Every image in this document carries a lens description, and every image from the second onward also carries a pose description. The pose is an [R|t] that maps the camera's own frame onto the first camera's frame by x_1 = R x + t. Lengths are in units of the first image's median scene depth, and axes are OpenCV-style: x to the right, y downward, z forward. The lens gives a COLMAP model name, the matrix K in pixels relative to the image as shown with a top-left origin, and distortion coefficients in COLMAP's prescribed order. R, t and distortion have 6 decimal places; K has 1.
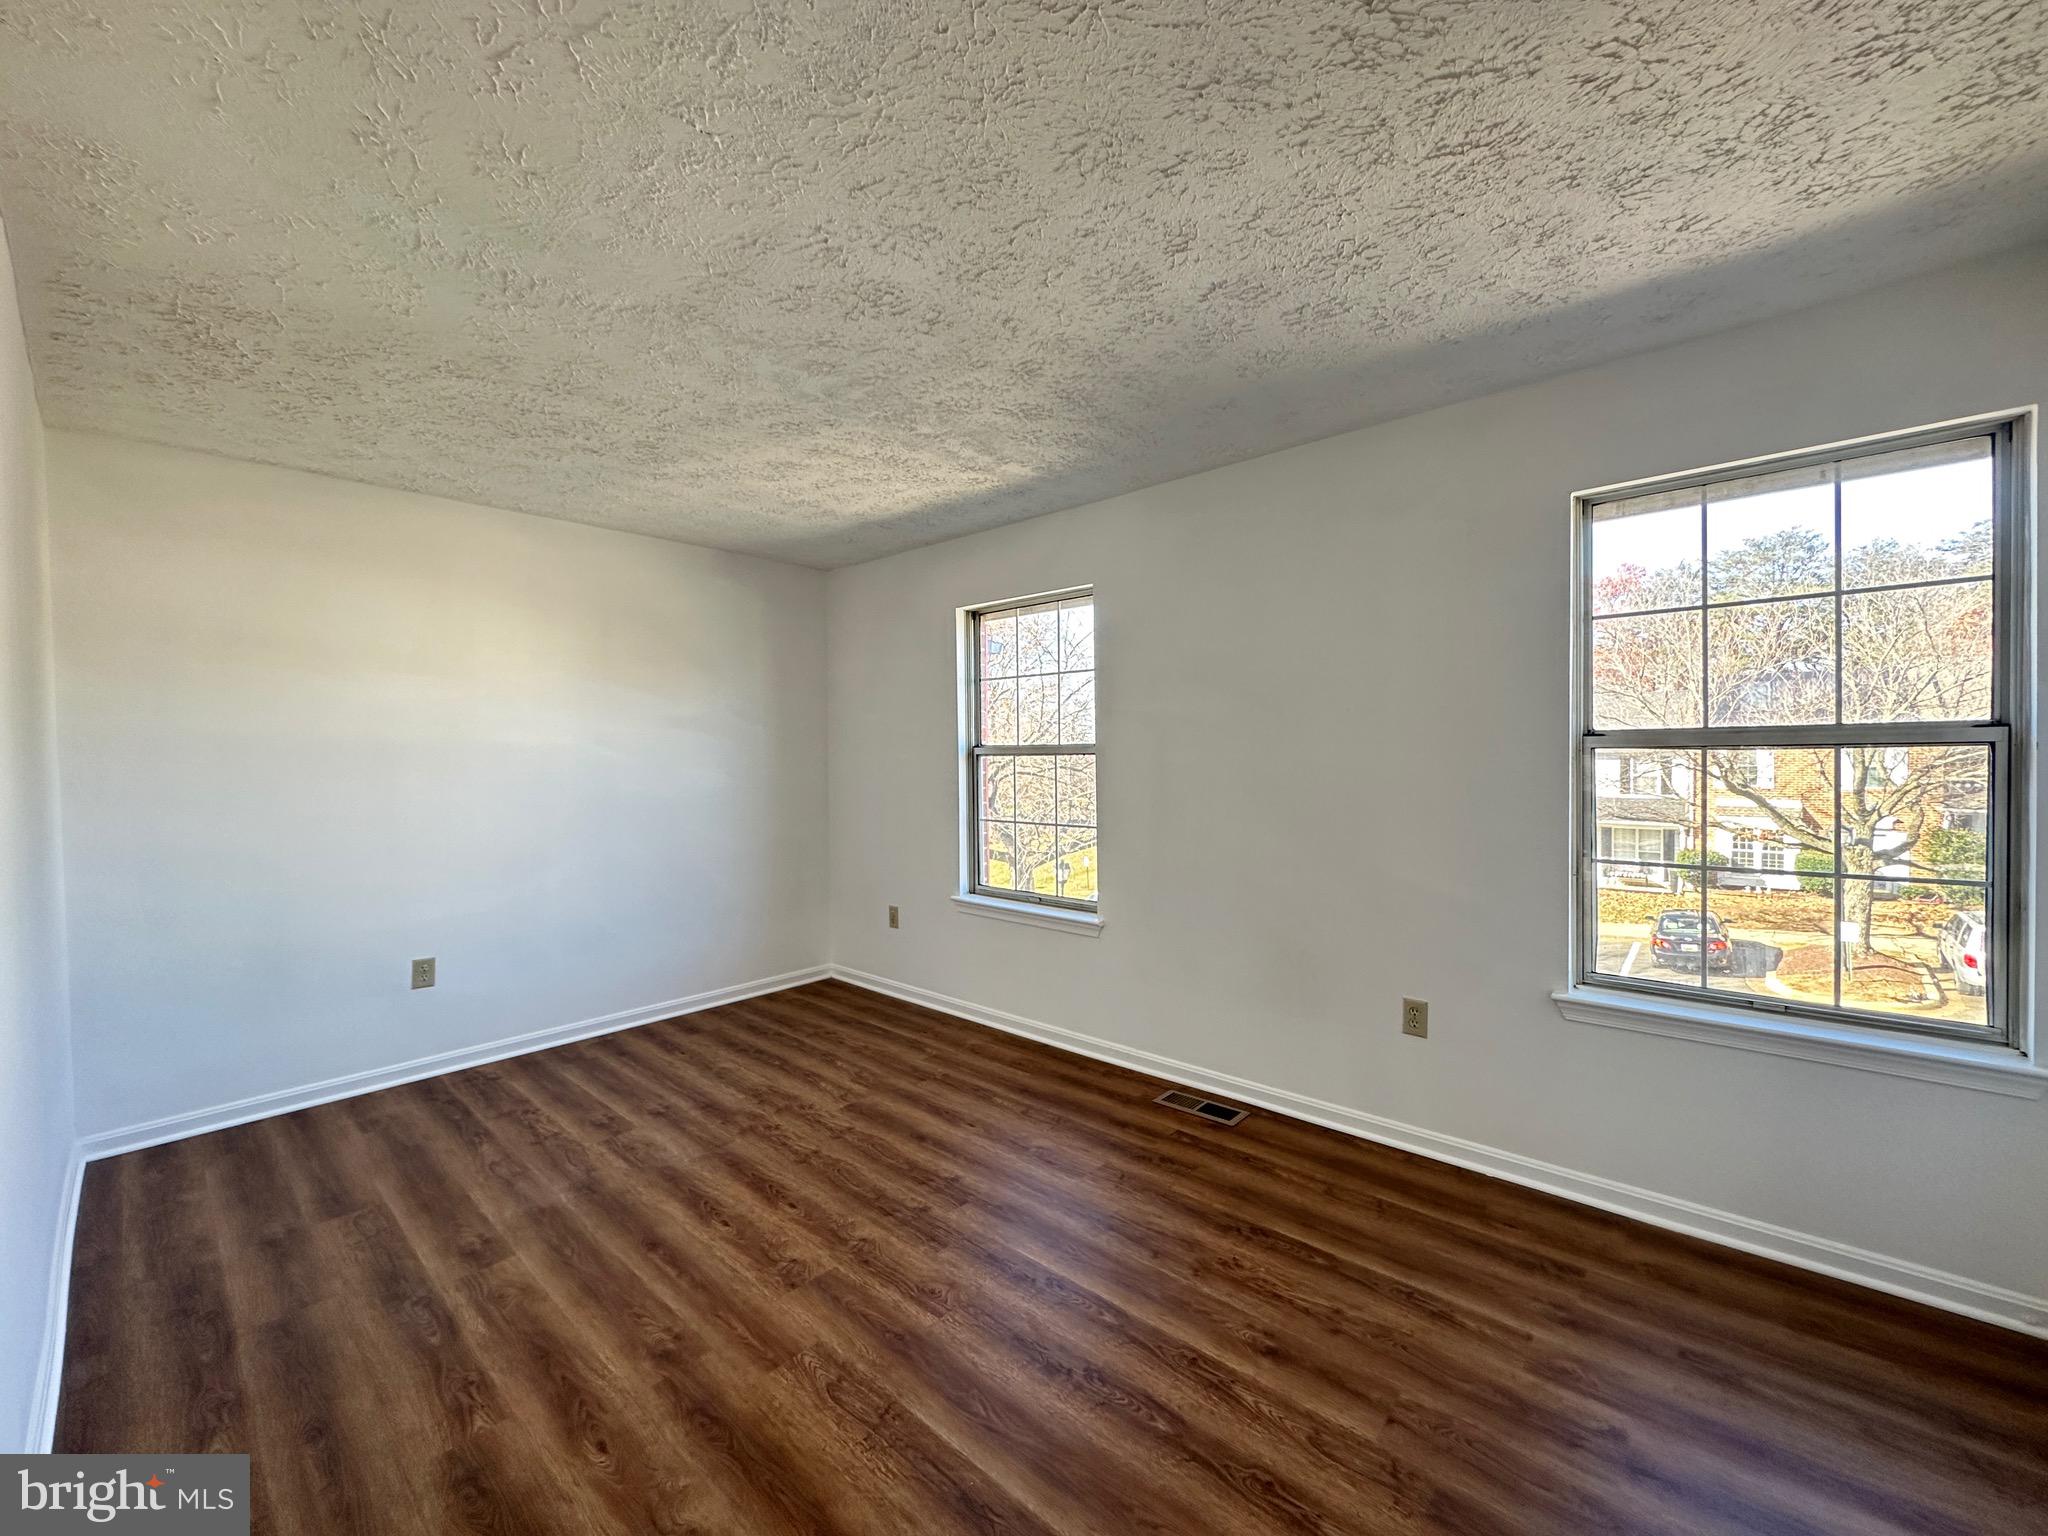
lens RADIAL K [[813.0, 0, 1025.8], [0, 813.0, 768.6], [0, 0, 1]] dist [-0.004500, 0.000119]
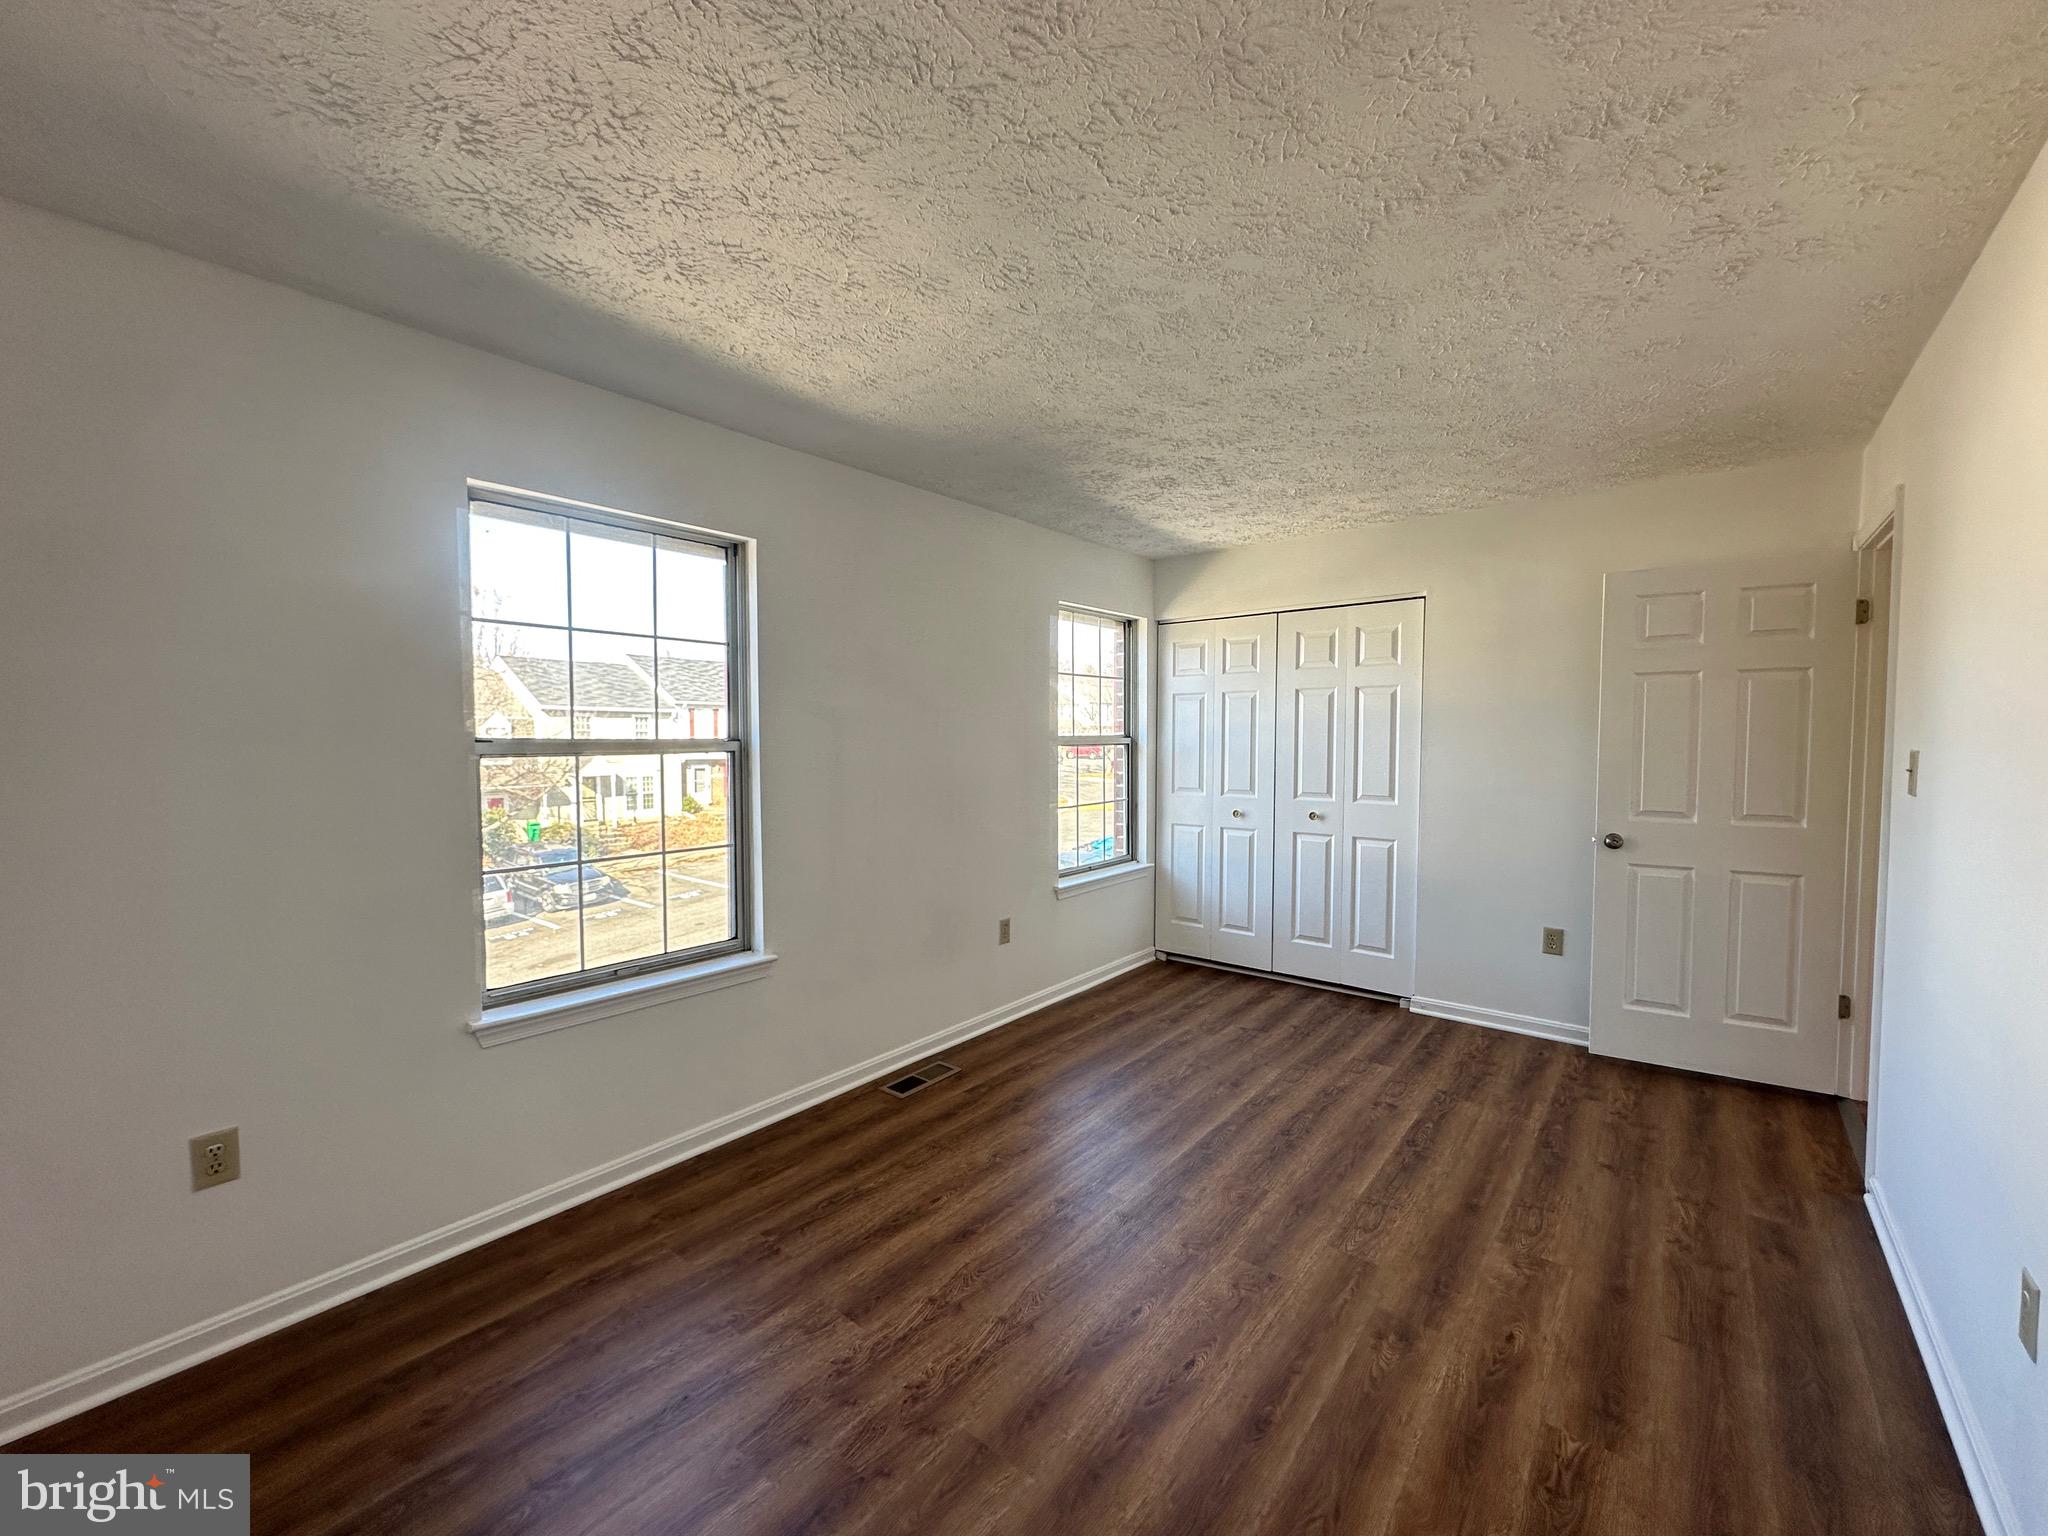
lens RADIAL K [[815.4, 0, 1024.0], [0, 815.4, 768.0], [0, 0, 1]] dist [0.000307, -0.000078]
pose [[-0.045070, -0.031847, 0.998476, -1.186317], [0.017360, 0.999316, 0.032658, -0.038874], [-0.998833, 0.018806, -0.044486, 1.249255]]
